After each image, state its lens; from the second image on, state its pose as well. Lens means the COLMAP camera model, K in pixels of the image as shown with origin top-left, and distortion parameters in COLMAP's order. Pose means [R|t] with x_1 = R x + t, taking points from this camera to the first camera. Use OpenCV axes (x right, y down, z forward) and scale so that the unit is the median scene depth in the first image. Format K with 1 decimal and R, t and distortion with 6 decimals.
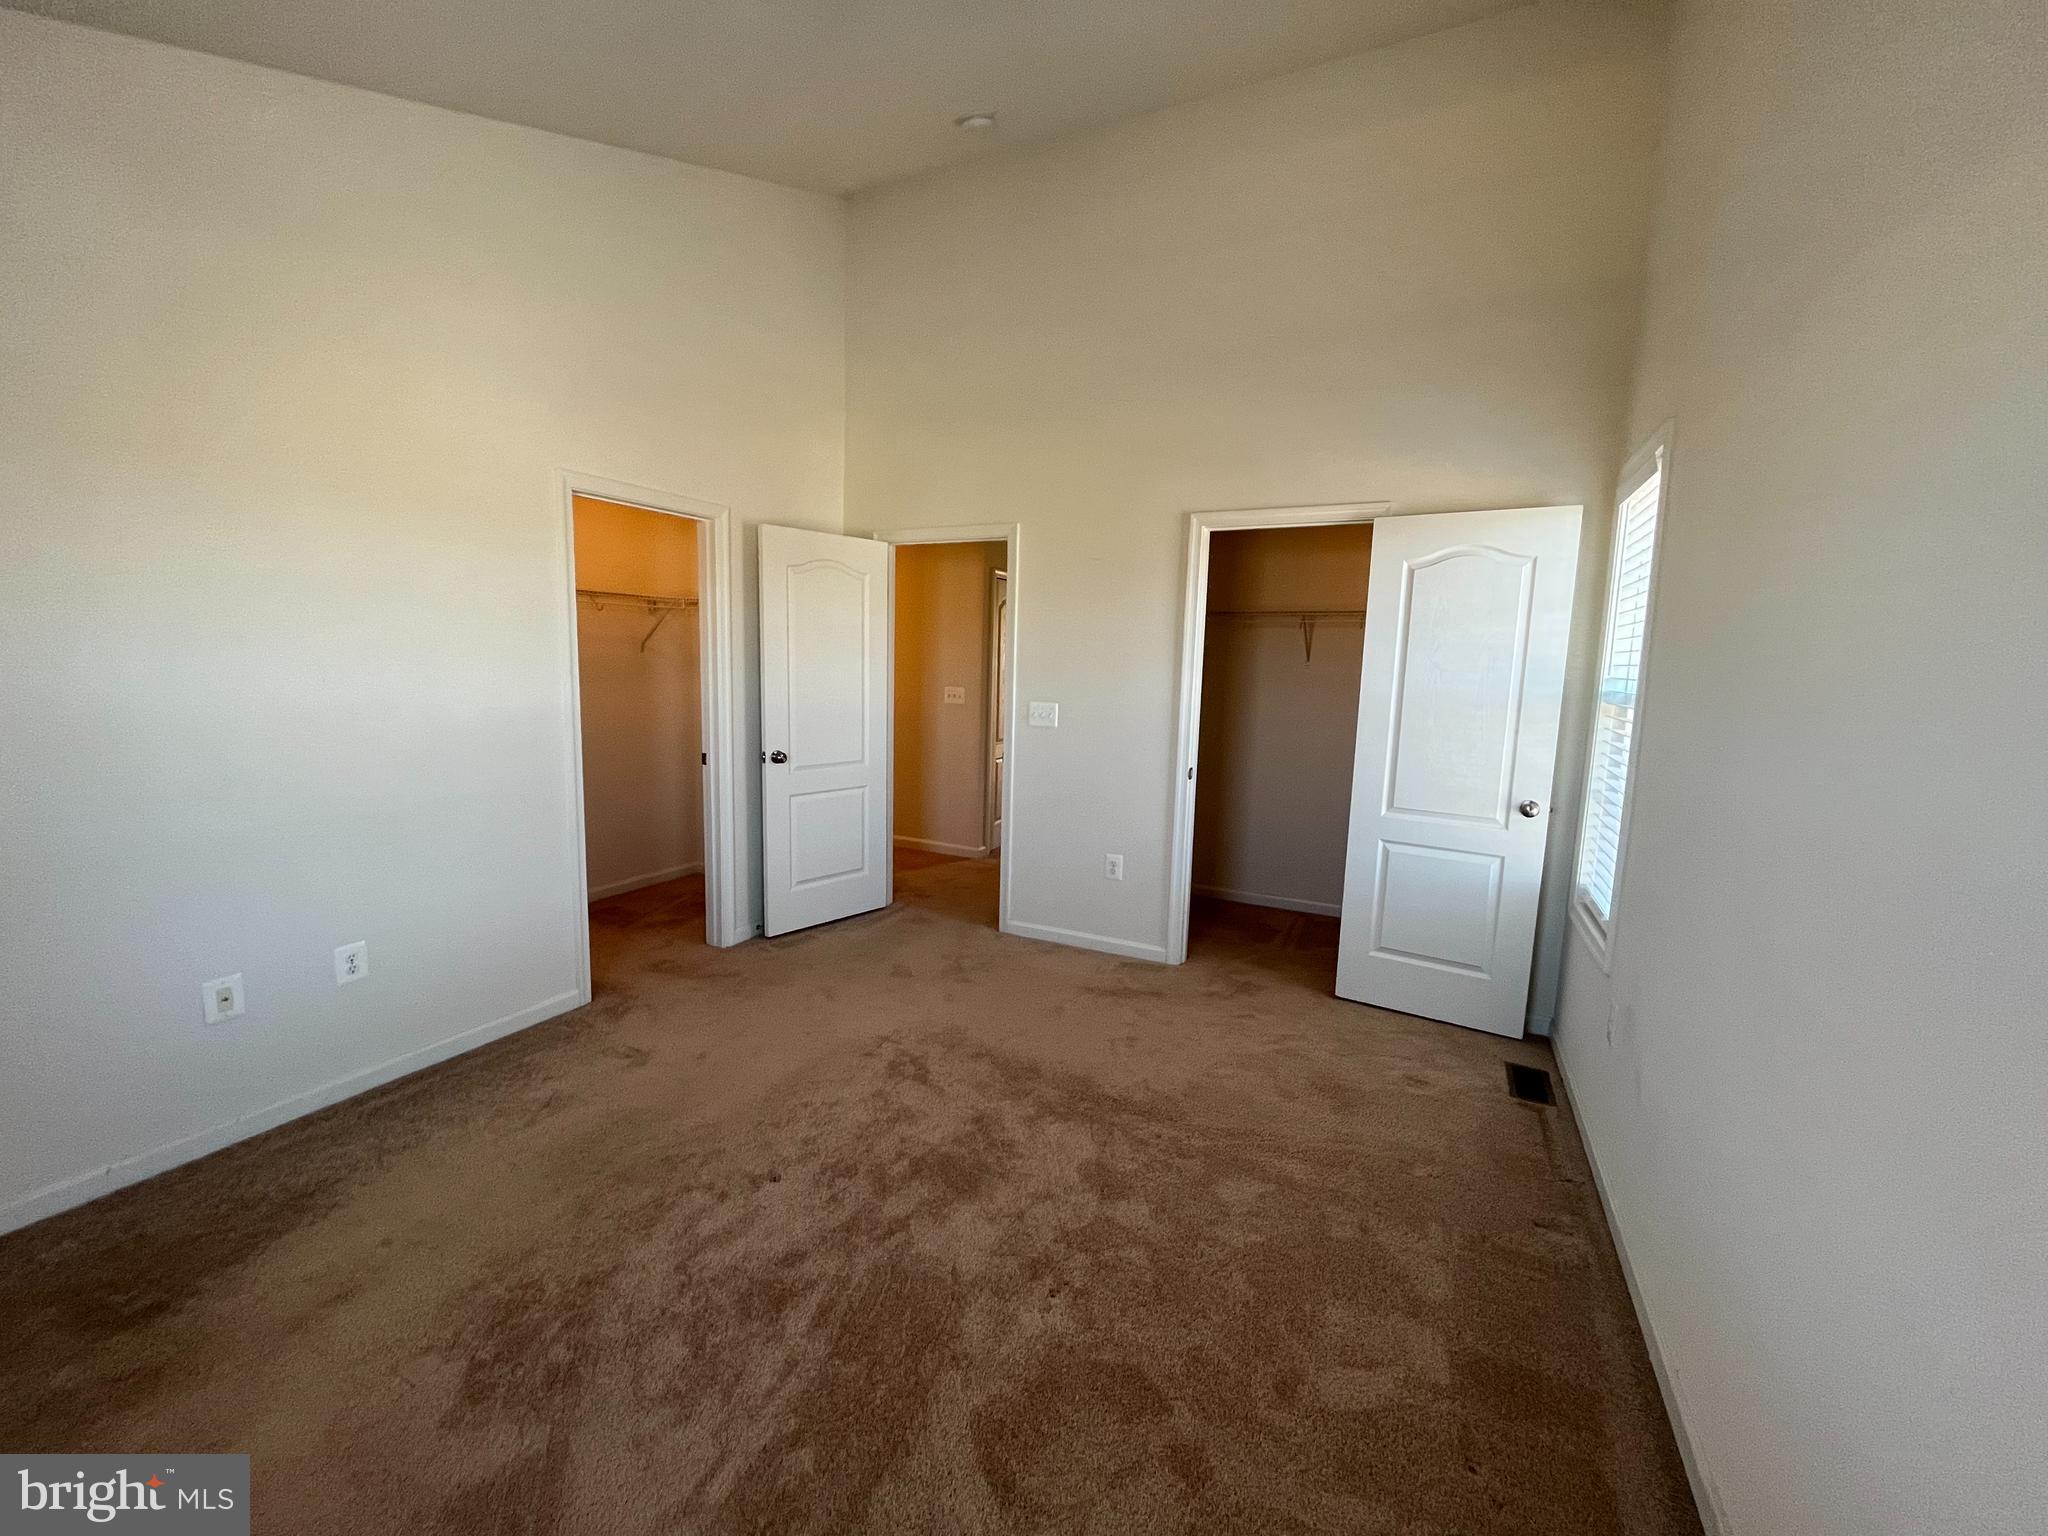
lens RADIAL K [[820.1, 0, 1011.3], [0, 820.1, 759.0], [0, 0, 1]] dist [-0.000409, -0.000231]
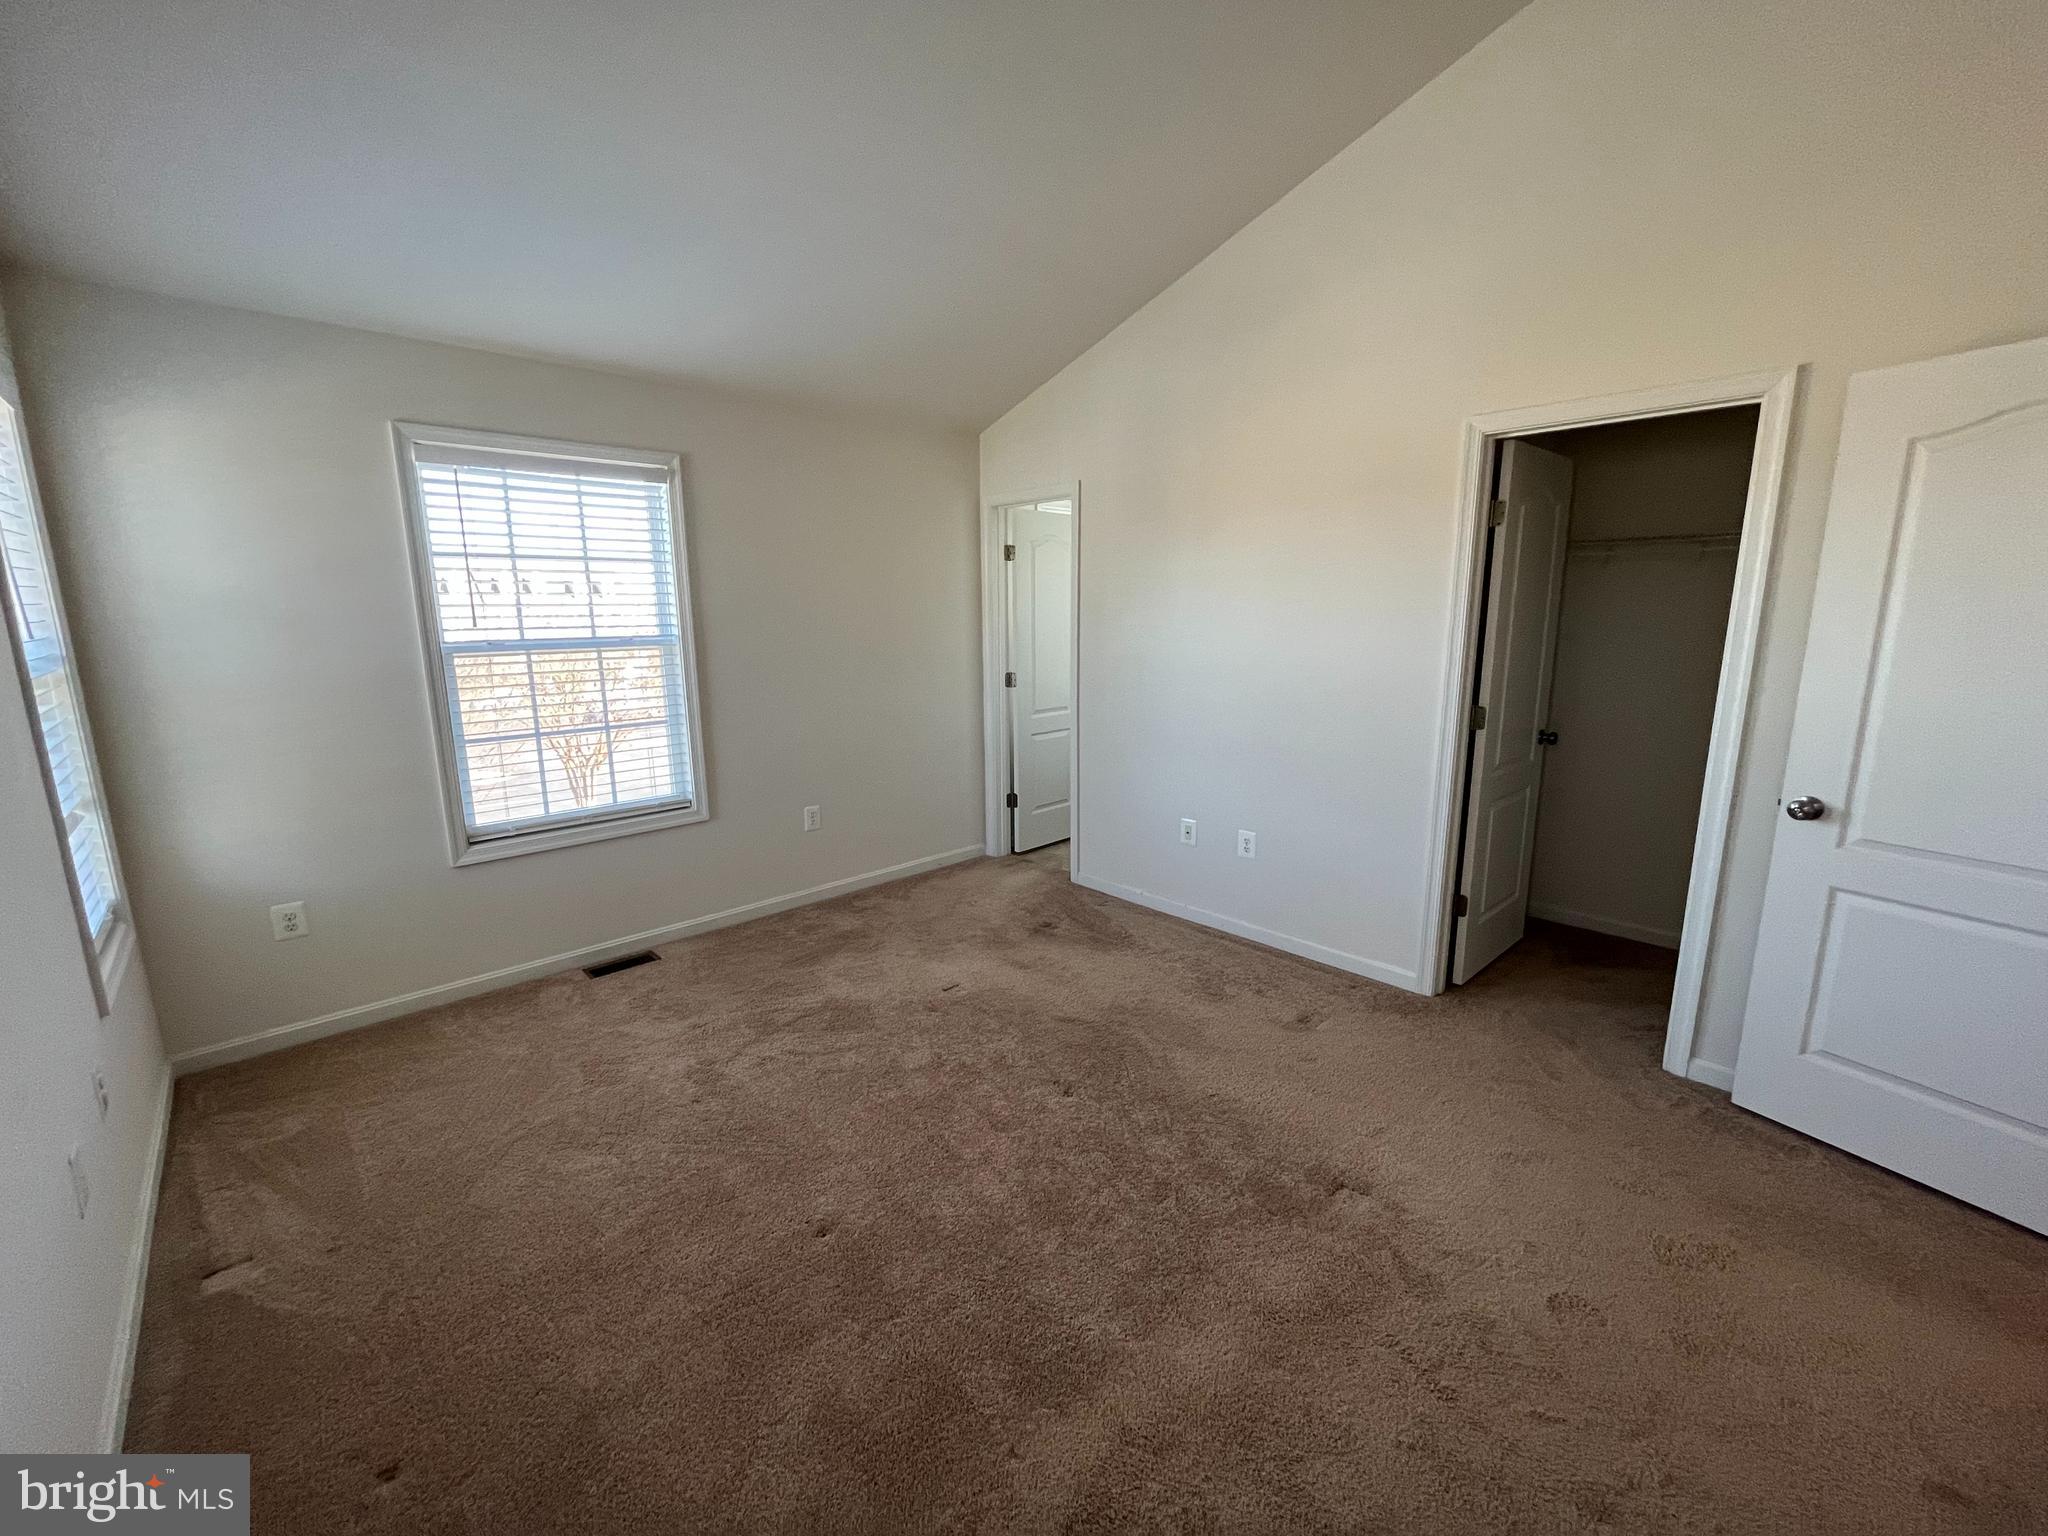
lens RADIAL K [[820.1, 0, 1011.3], [0, 820.1, 759.0], [0, 0, 1]] dist [-0.000409, -0.000231]
pose [[-0.339790, 0.156344, -0.927416, 0.606697], [-0.107726, 0.973127, 0.203519, -0.134817], [0.934312, 0.169060, -0.313816, 1.032502]]
